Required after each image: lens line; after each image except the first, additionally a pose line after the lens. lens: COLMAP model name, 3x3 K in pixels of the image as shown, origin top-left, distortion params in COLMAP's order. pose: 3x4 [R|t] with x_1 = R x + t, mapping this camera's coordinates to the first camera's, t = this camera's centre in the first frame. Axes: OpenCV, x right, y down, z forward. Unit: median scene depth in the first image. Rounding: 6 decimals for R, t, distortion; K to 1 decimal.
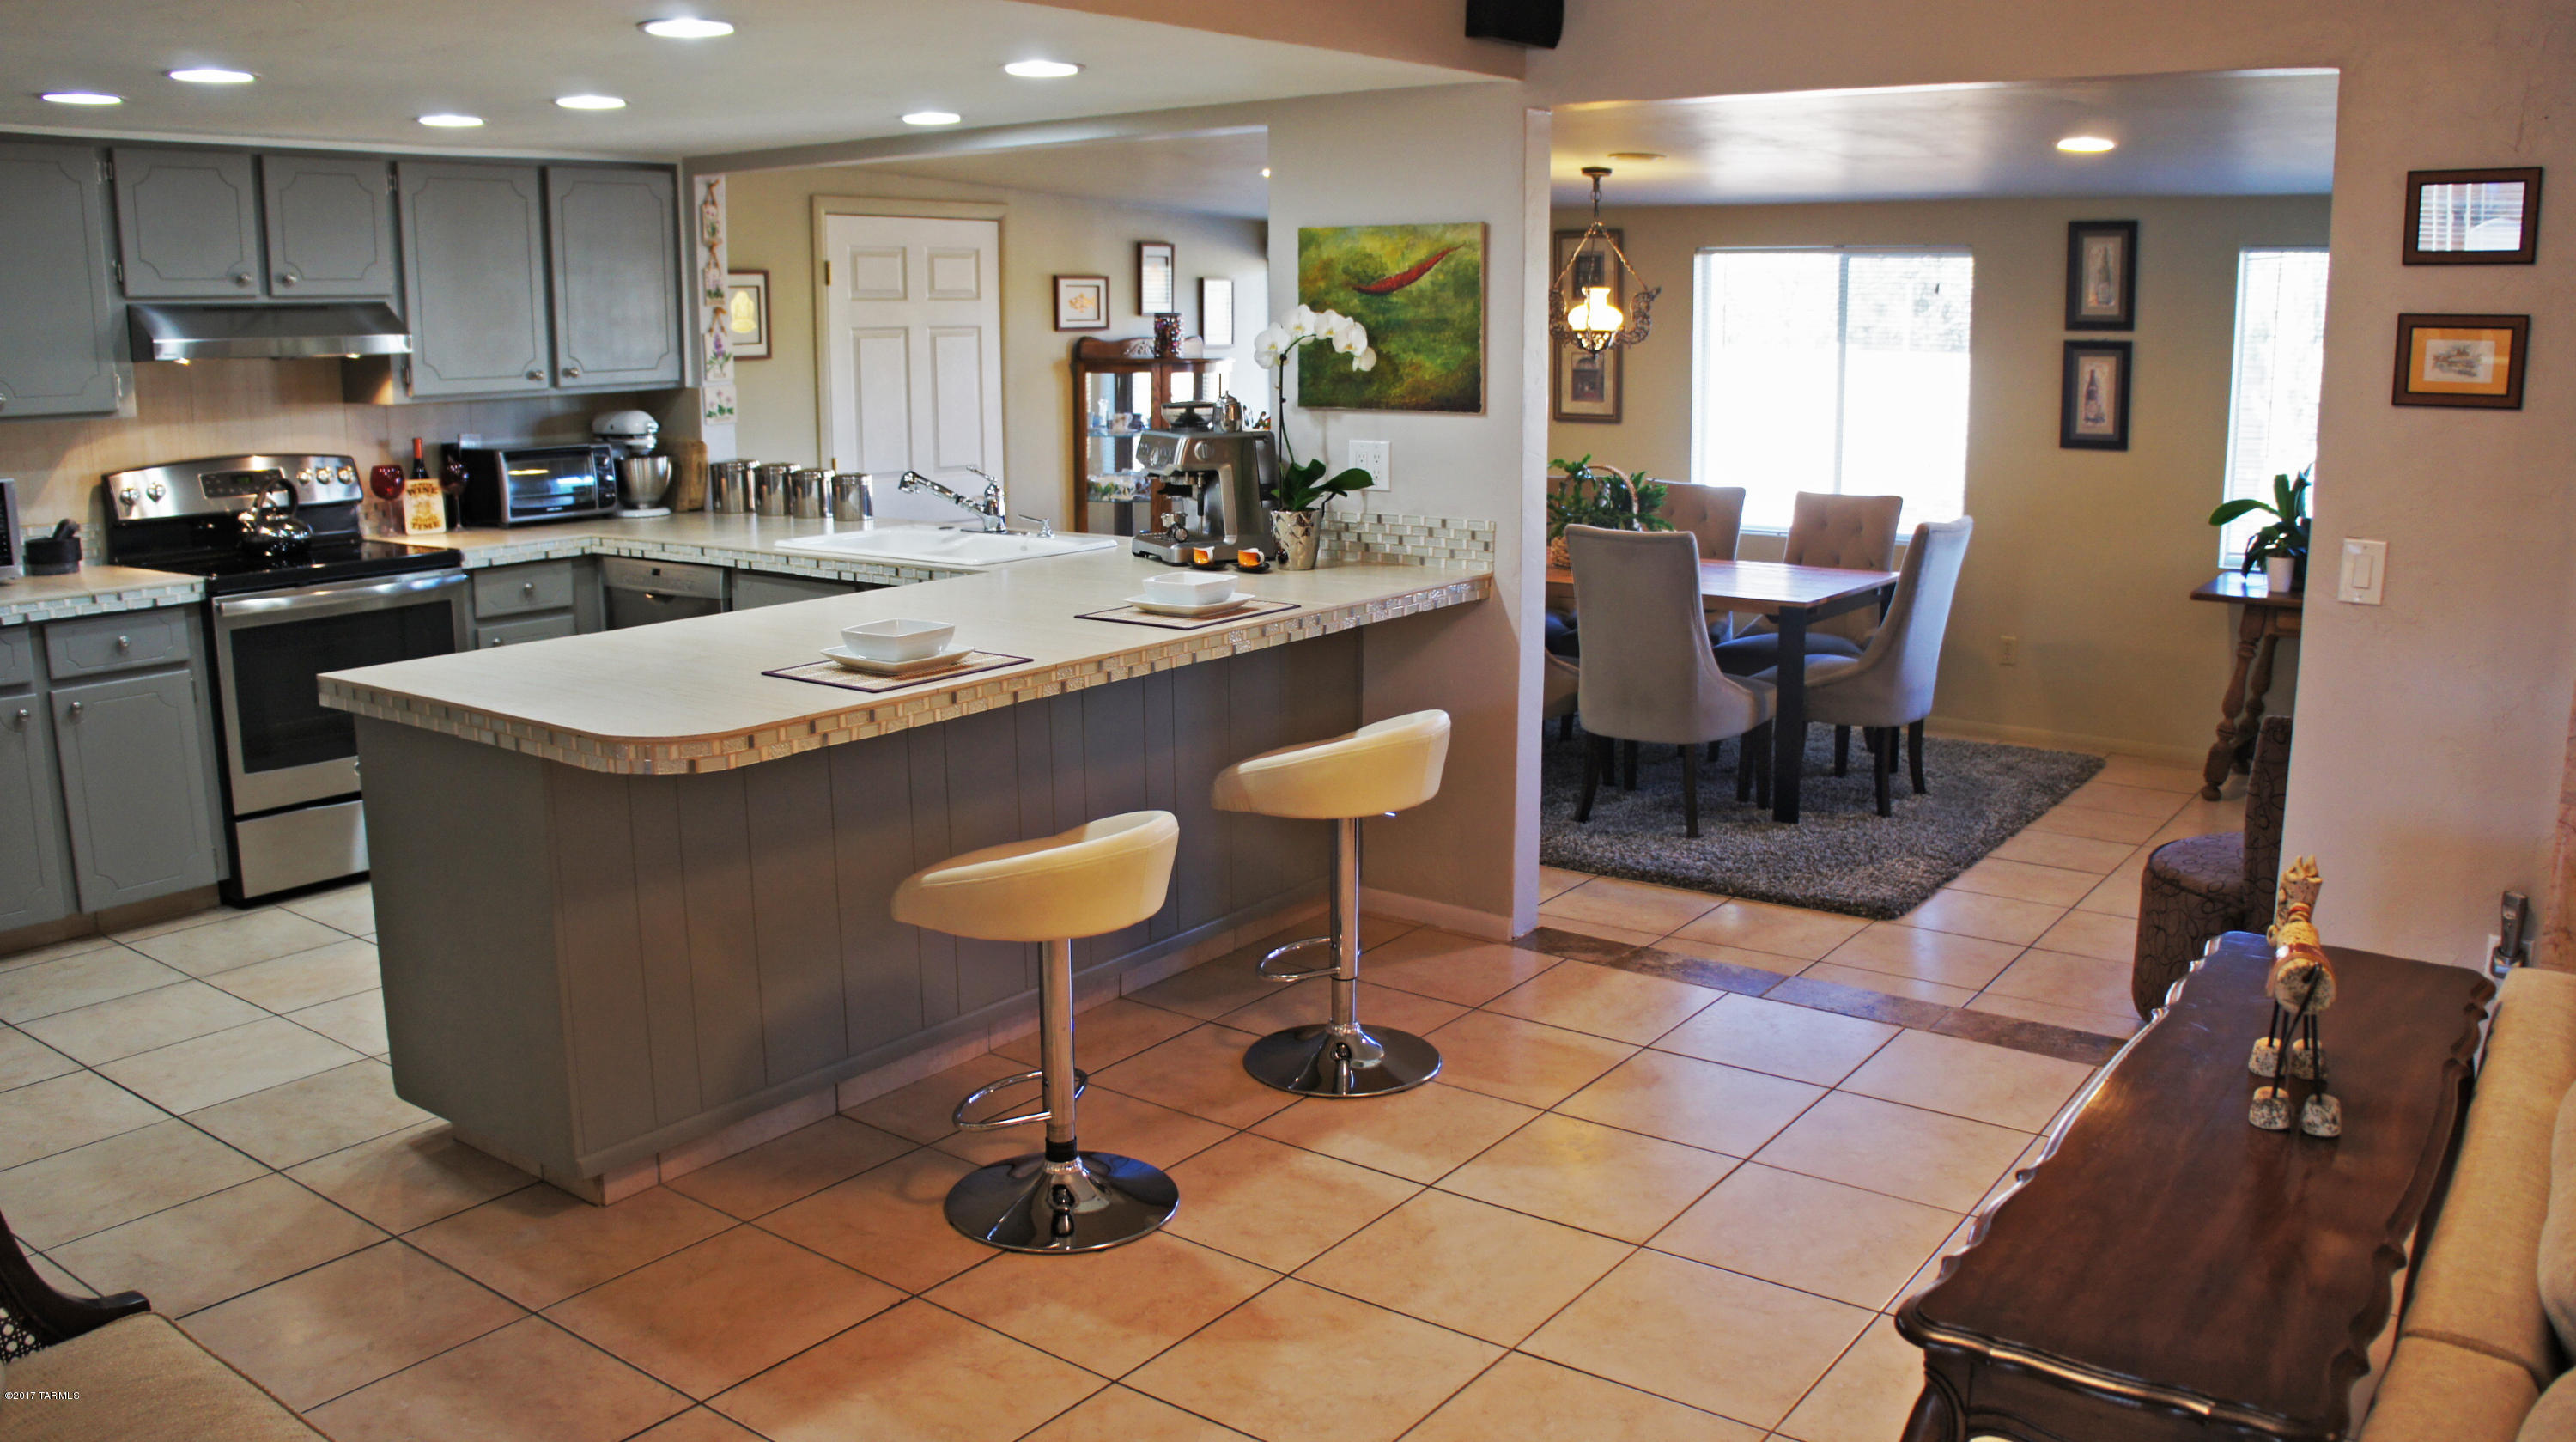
lens RADIAL K [[2012.5, 0, 1291.9], [0, 2012.5, 707.8], [0, 0, 1]] dist [-0.182082, 0.134992]
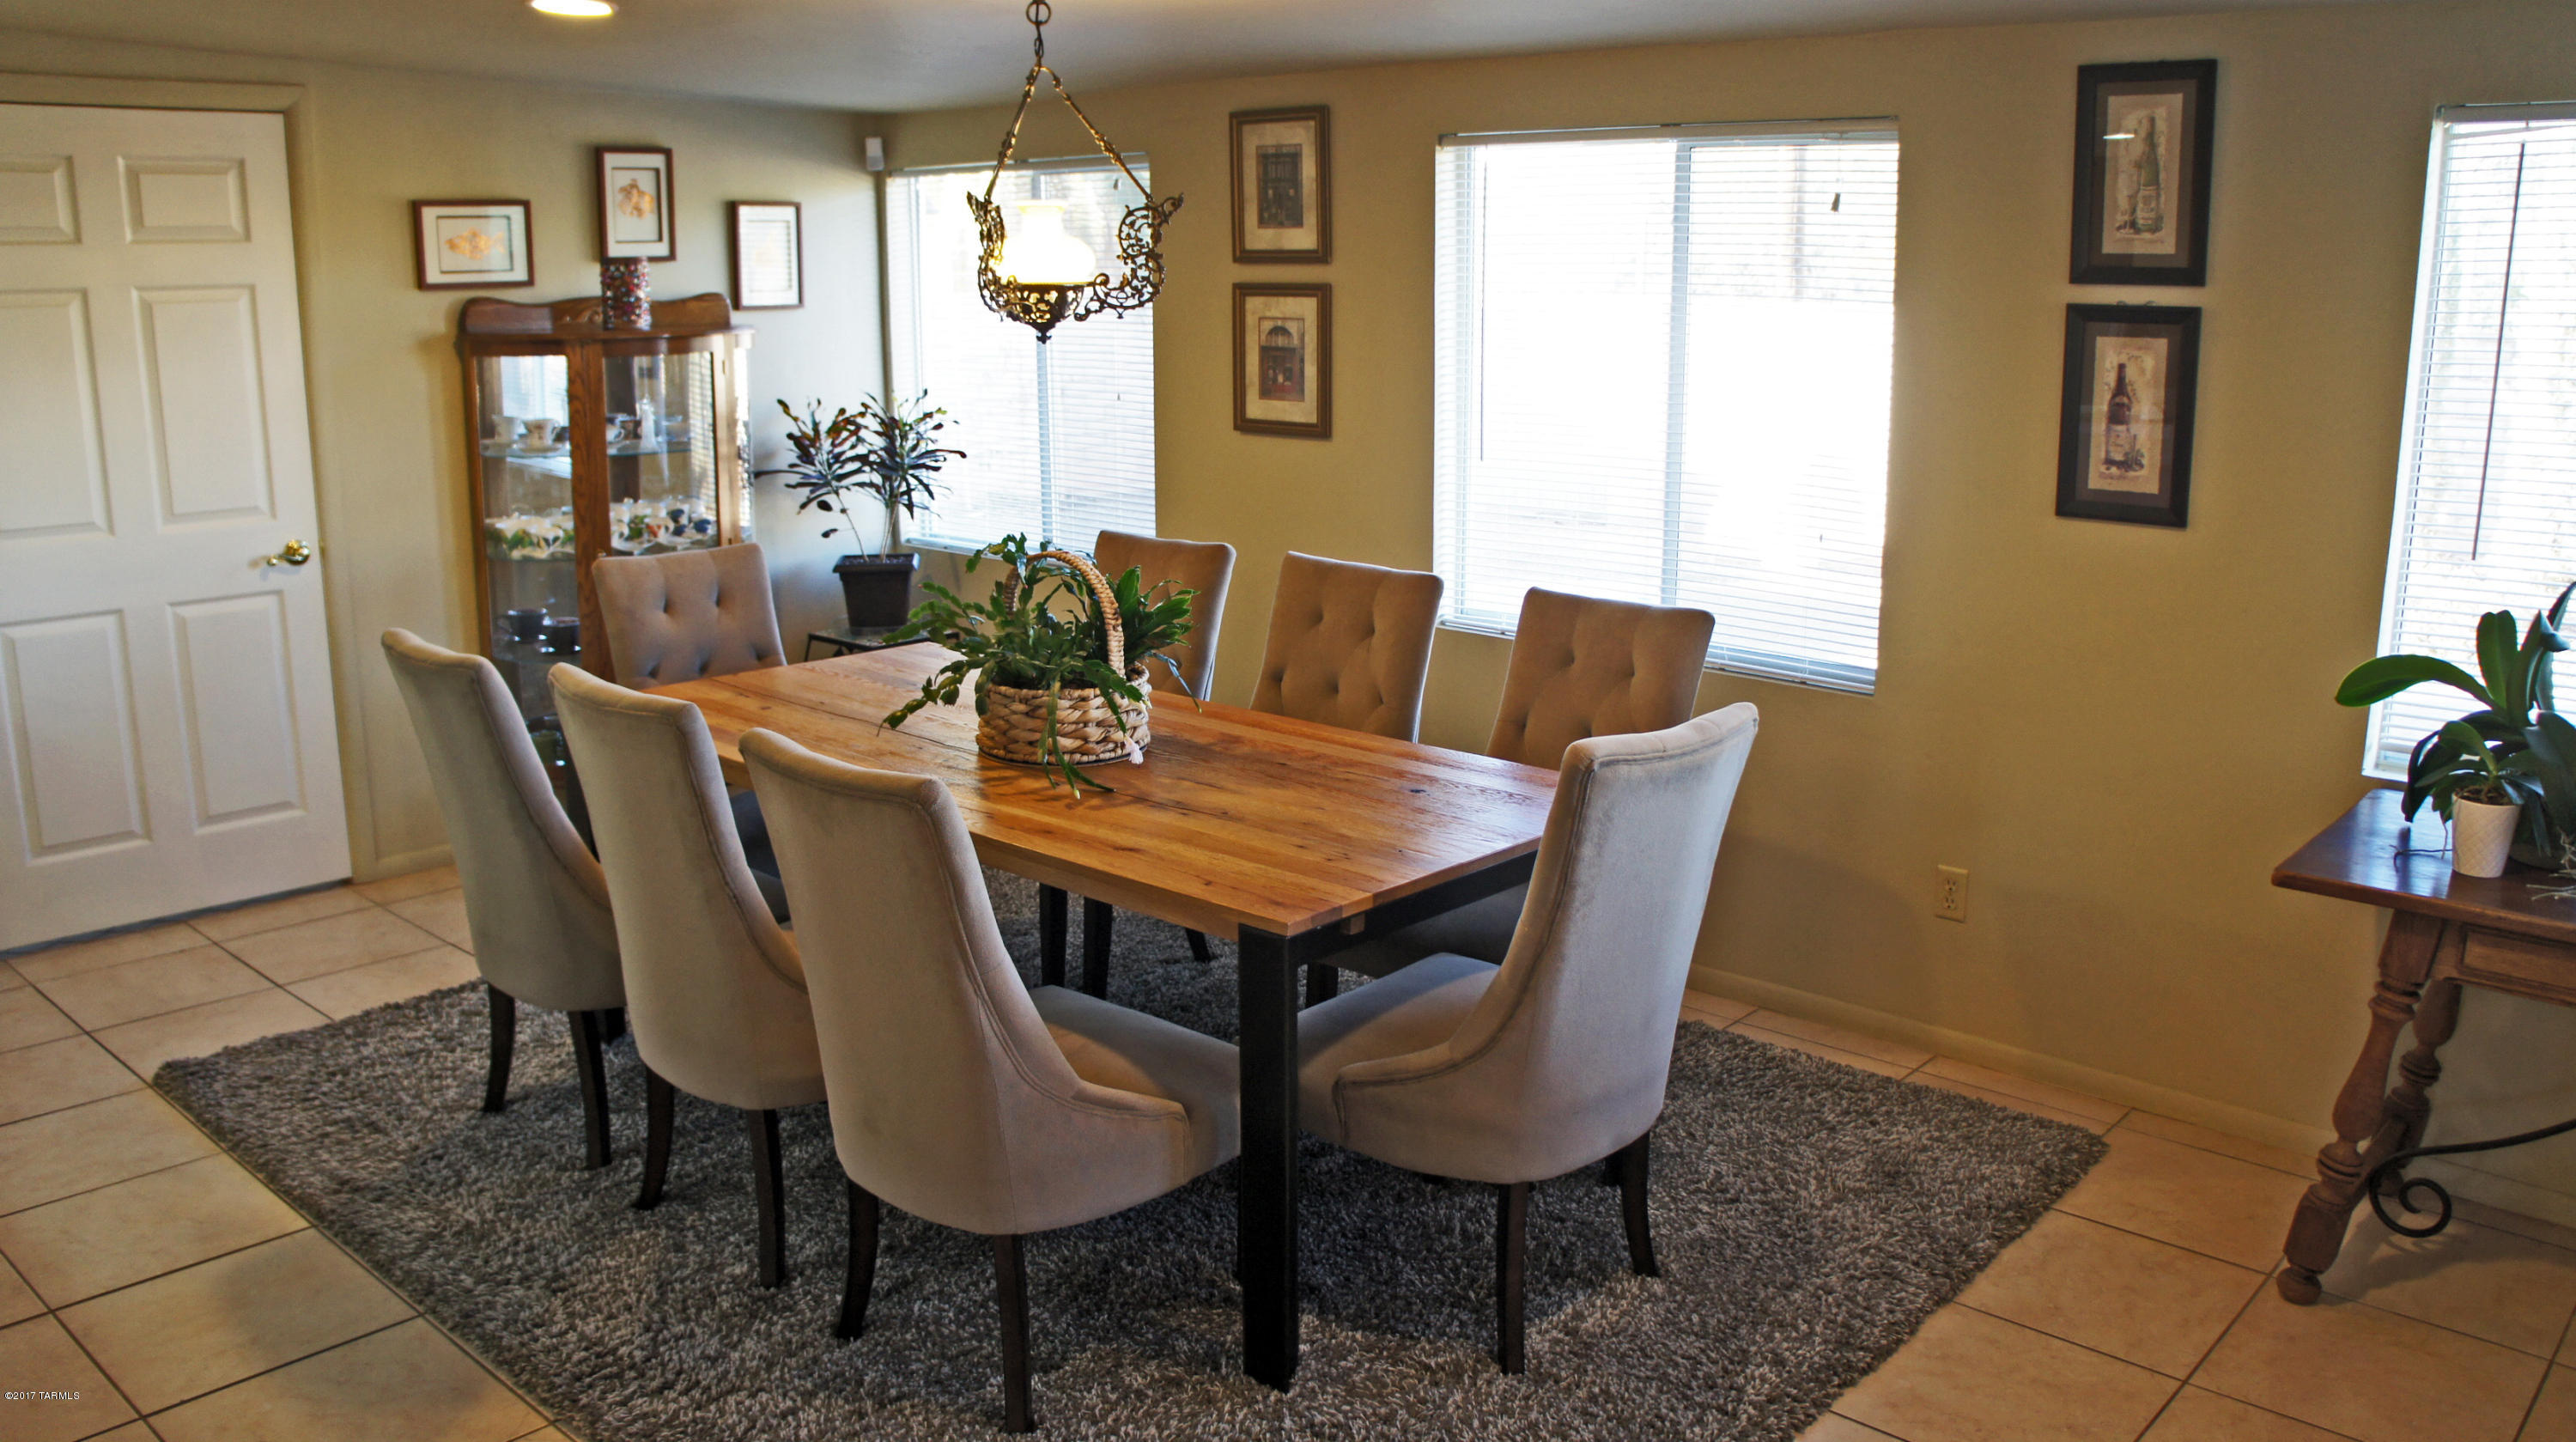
lens RADIAL K [[2012.5, 0, 1291.9], [0, 2012.5, 707.8], [0, 0, 1]] dist [-0.182082, 0.134992]
pose [[0.993119, 0.029792, -0.113256, 0.267652], [-0.026402, 0.999161, 0.031316, -0.098476], [0.114094, -0.028110, 0.993072, 0.494890]]
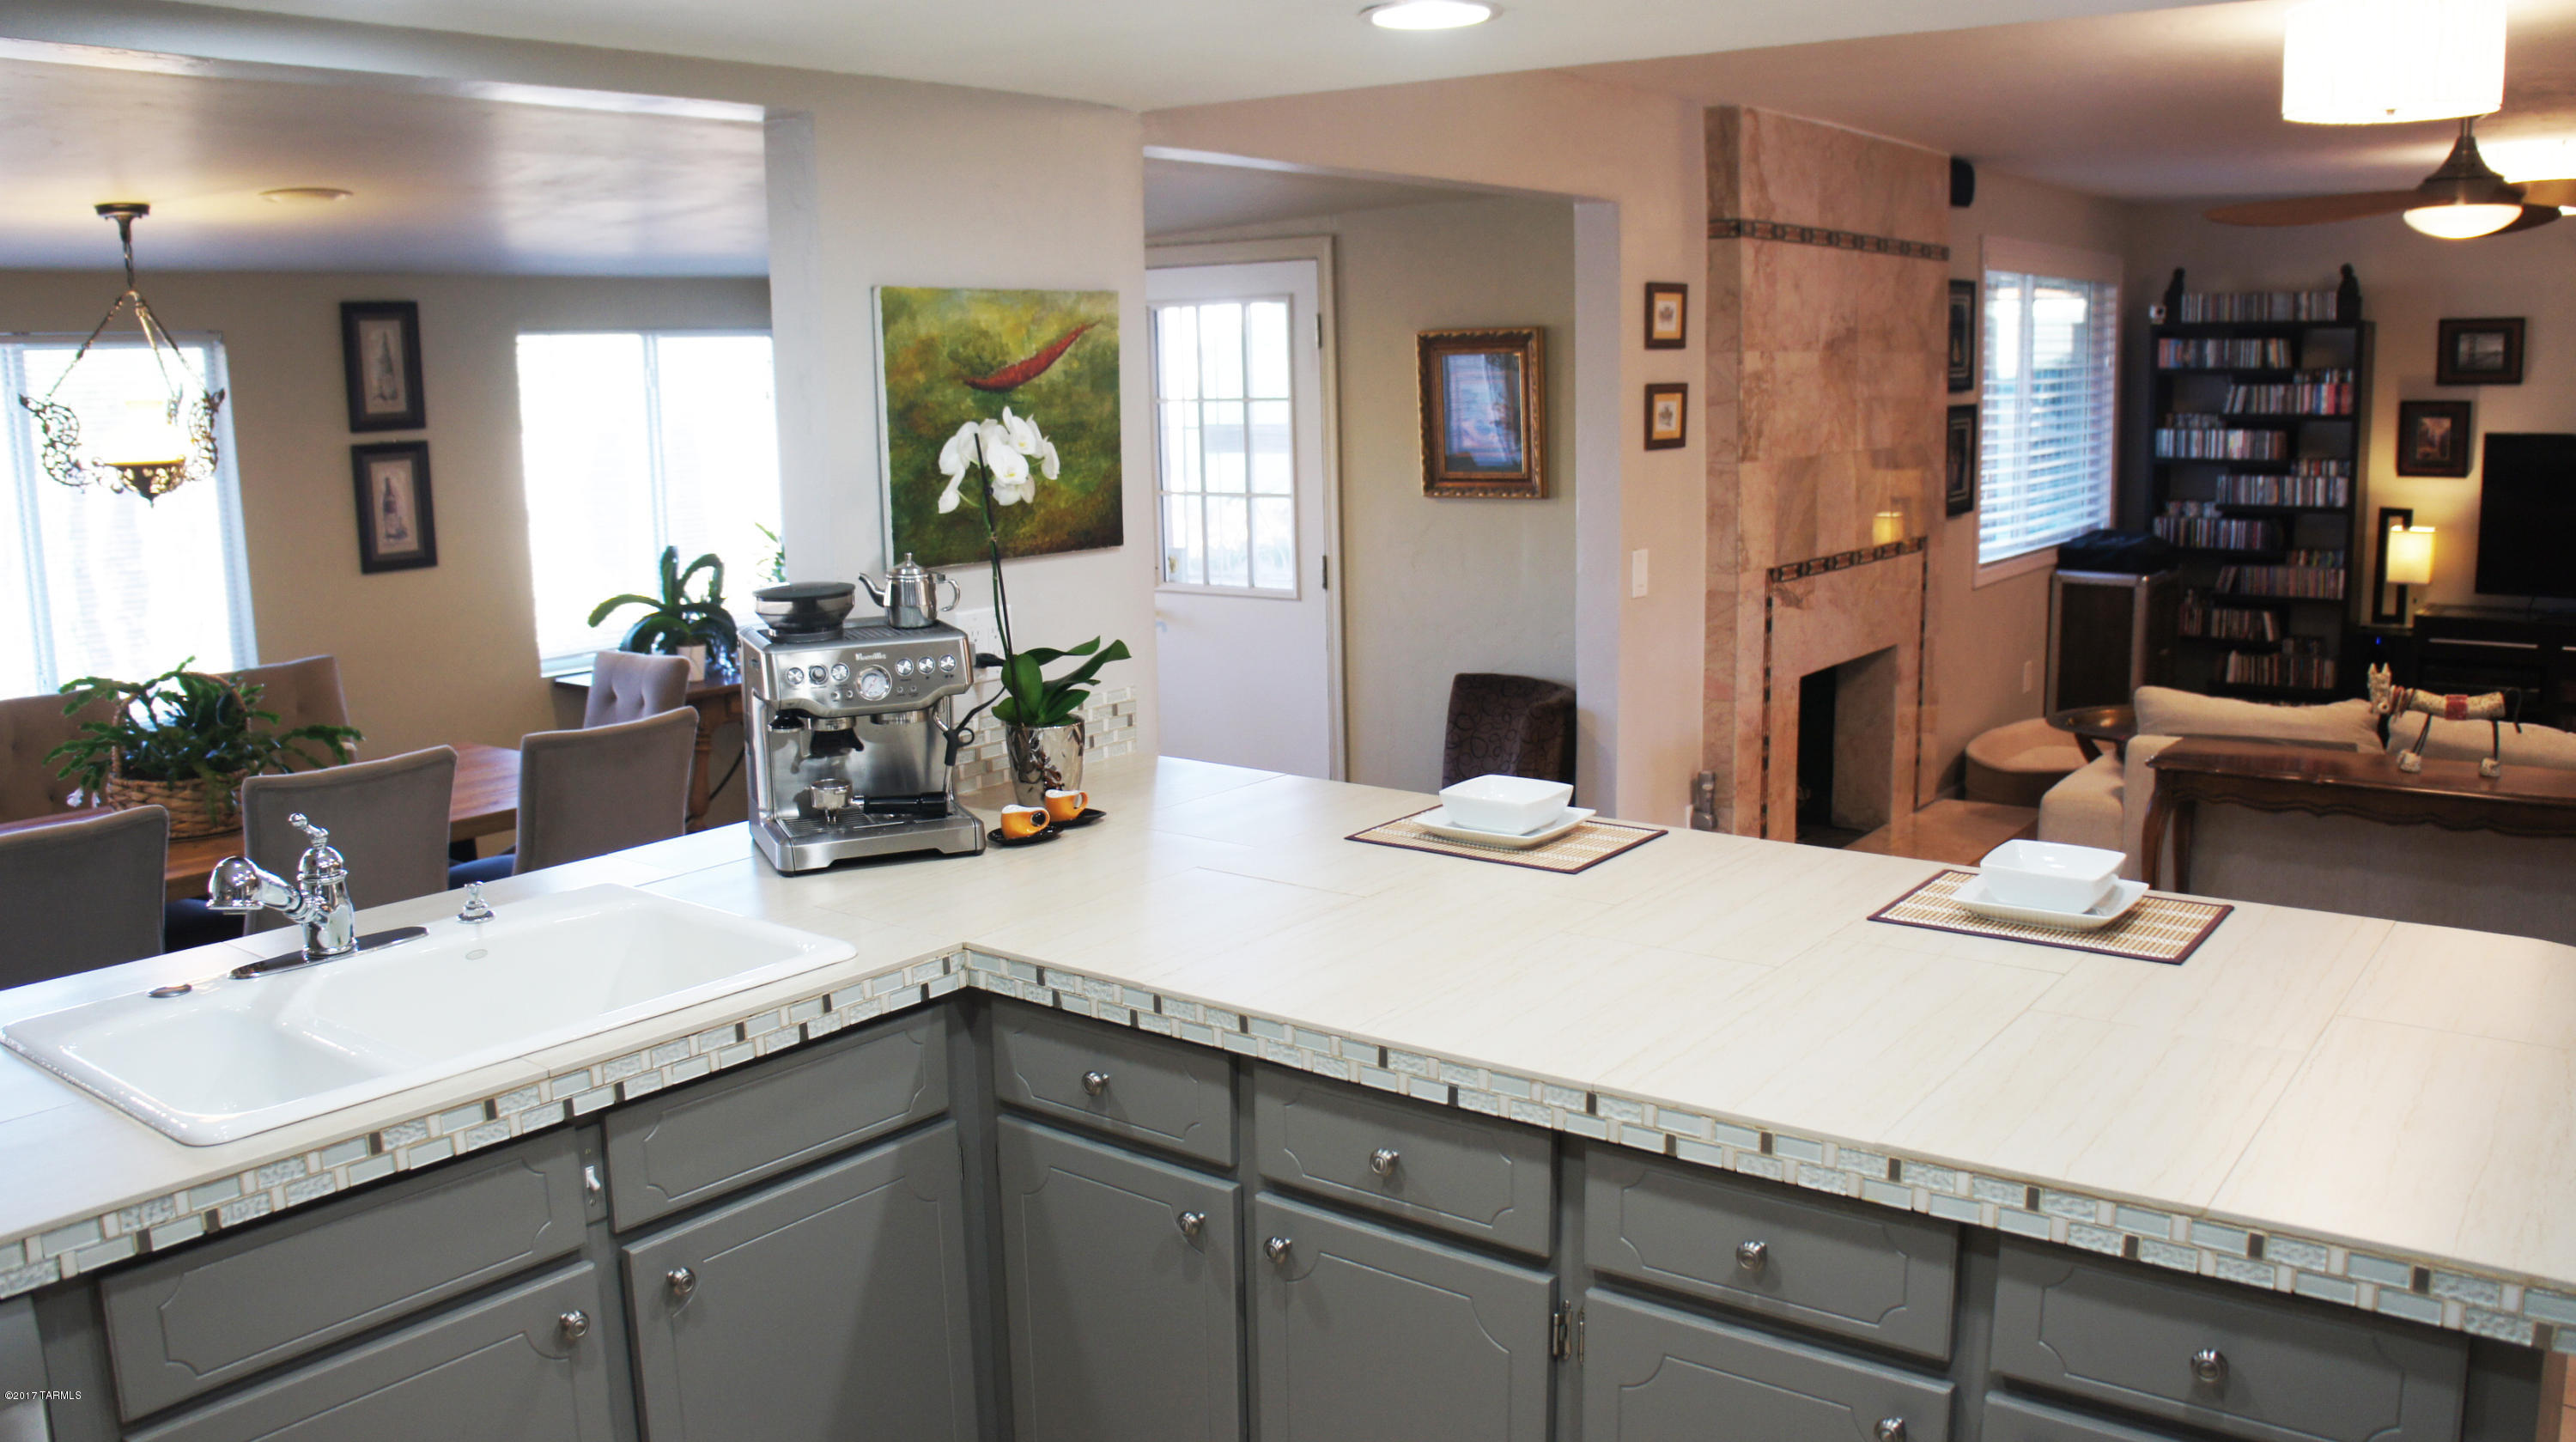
lens RADIAL K [[2012.5, 0, 1291.9], [0, 2012.5, 707.8], [0, 0, 1]] dist [-0.182082, 0.134992]
pose [[0.021365, -0.162508, 0.986476, -0.438864], [0.210146, 0.965388, 0.154483, -0.128307], [-0.977437, 0.204003, 0.054776, 0.609423]]
